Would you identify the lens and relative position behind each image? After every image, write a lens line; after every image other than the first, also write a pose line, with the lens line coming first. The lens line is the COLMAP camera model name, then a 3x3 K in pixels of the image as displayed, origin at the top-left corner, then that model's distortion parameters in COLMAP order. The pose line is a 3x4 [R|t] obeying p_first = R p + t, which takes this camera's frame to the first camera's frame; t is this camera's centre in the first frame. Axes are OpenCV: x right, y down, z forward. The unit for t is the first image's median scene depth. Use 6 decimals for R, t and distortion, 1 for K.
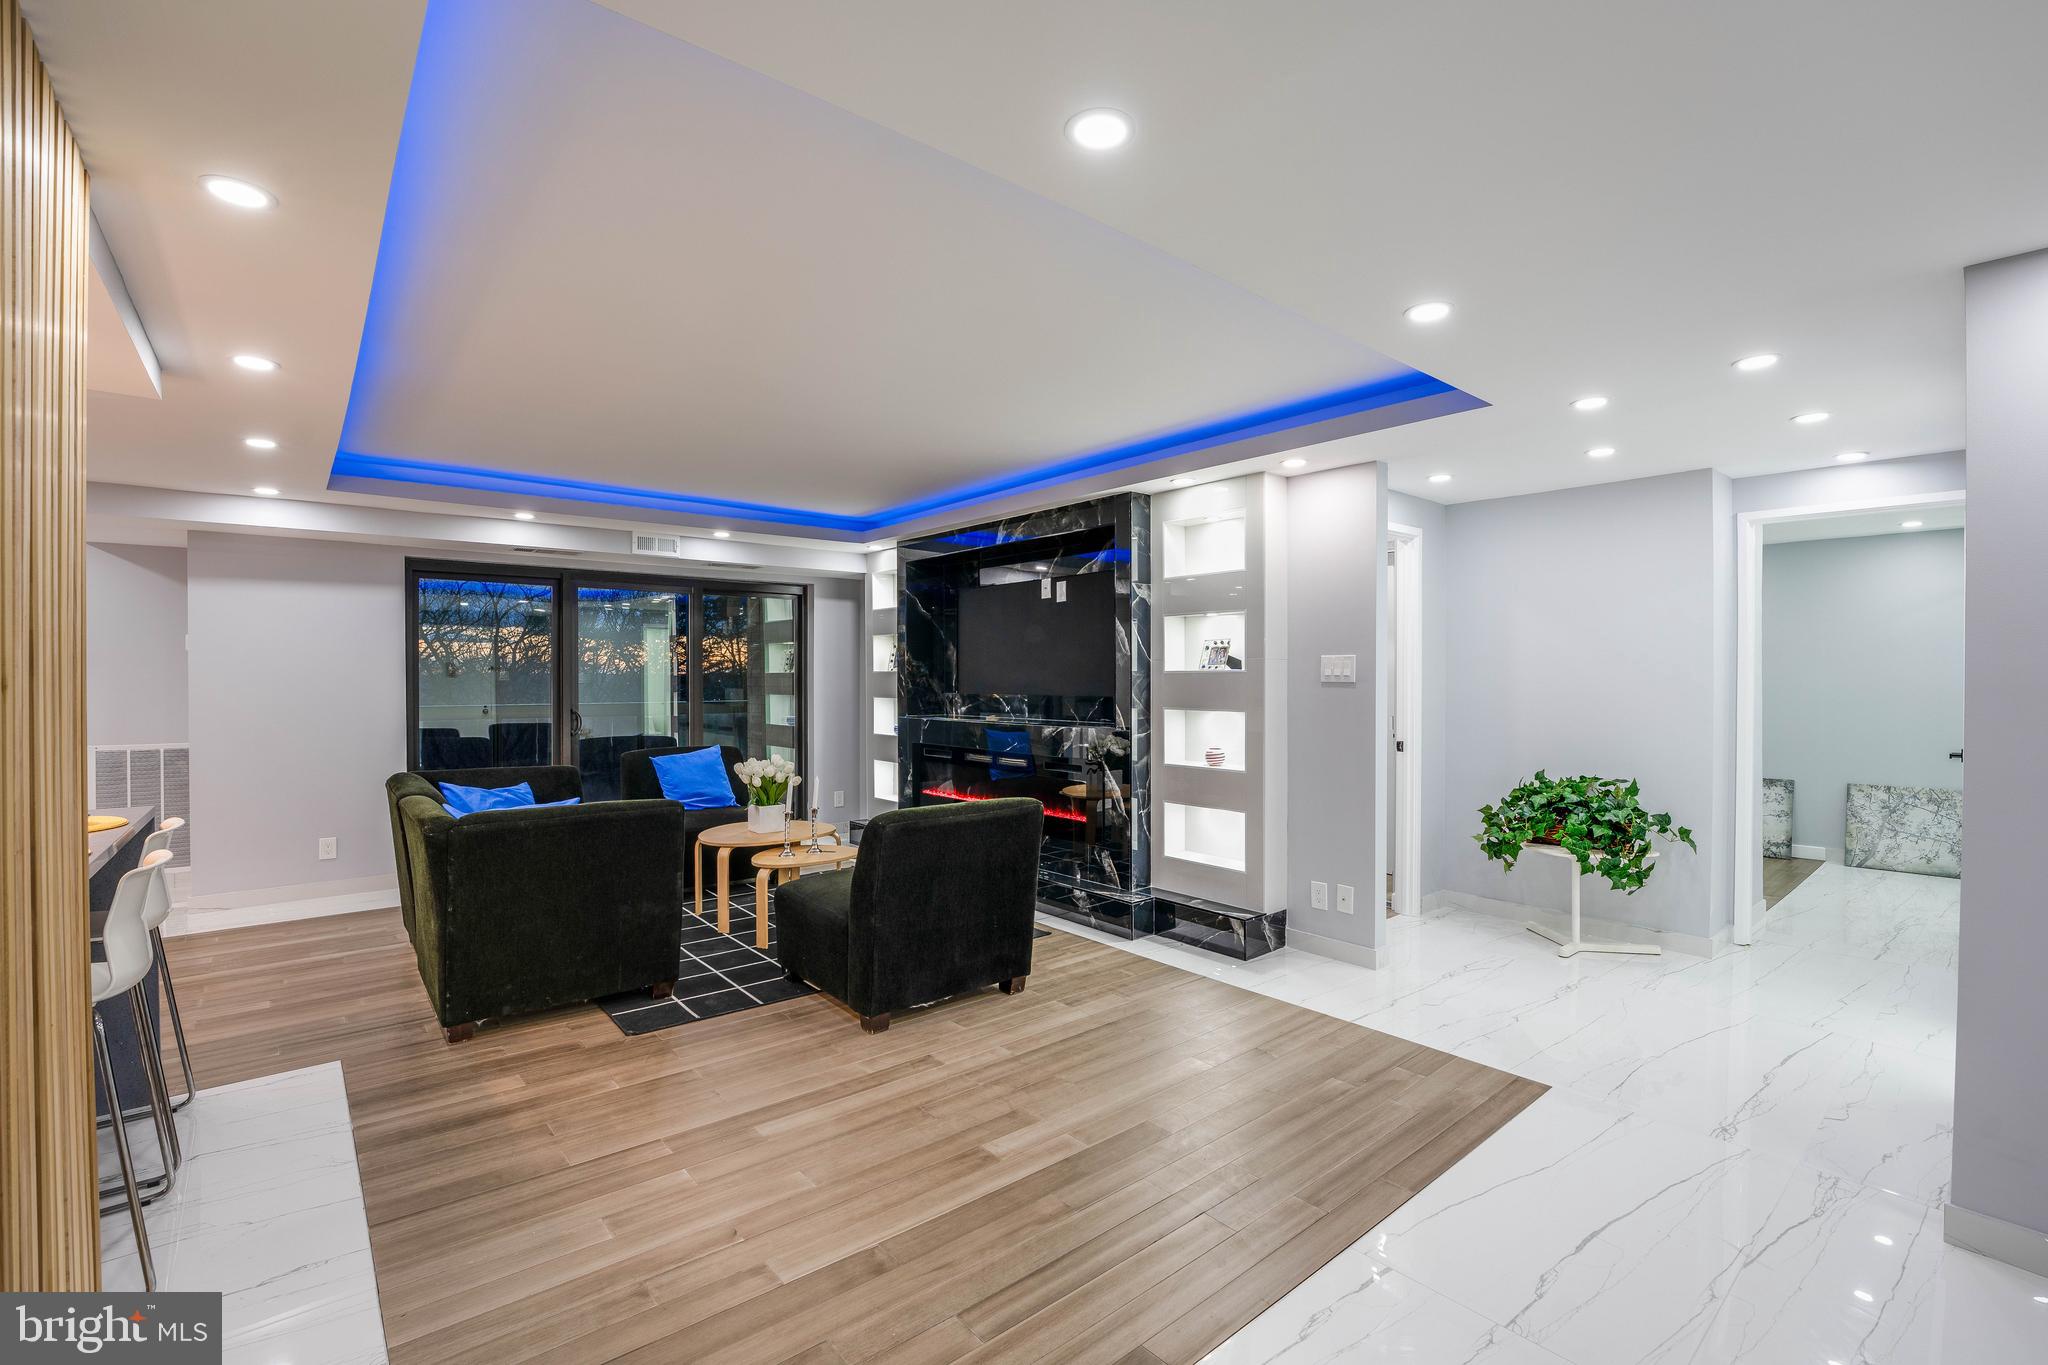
lens RADIAL K [[875.1, 0, 1033.9], [0, 875.1, 683.5], [0, 0, 1]] dist [-0.020654, 0.000437]
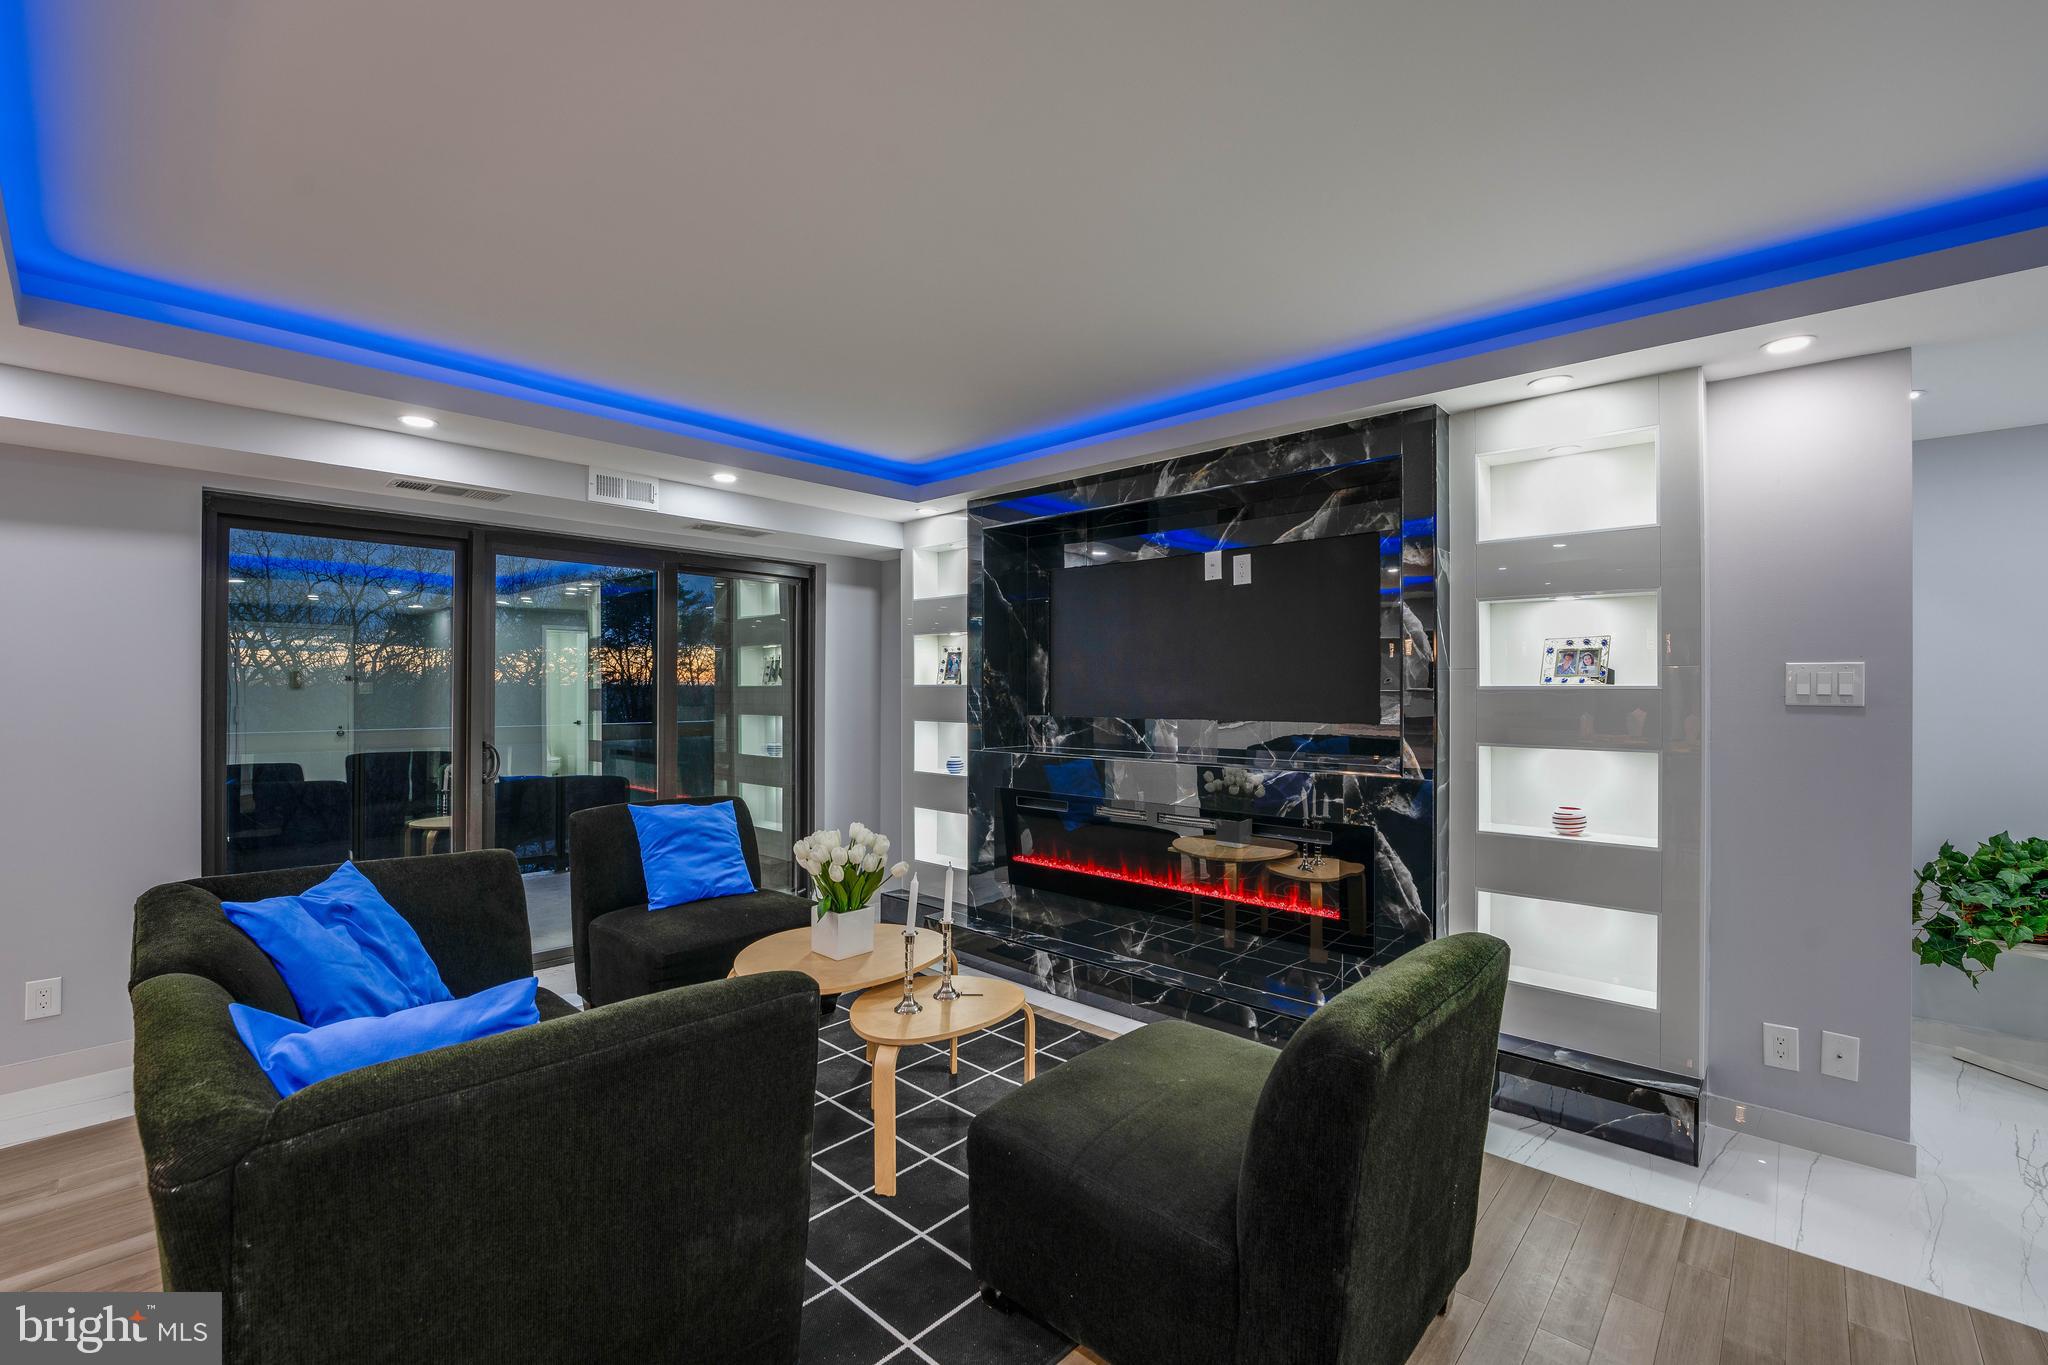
lens RADIAL K [[886.8, 0, 1021.4], [0, 886.8, 685.4], [0, 0, 1]] dist [-0.024760, 0.000097]
pose [[0.995068, 0.003639, 0.099131, -0.248758], [-0.002303, 0.999905, -0.013595, -0.005229], [-0.099171, 0.013300, 0.994981, 0.388771]]
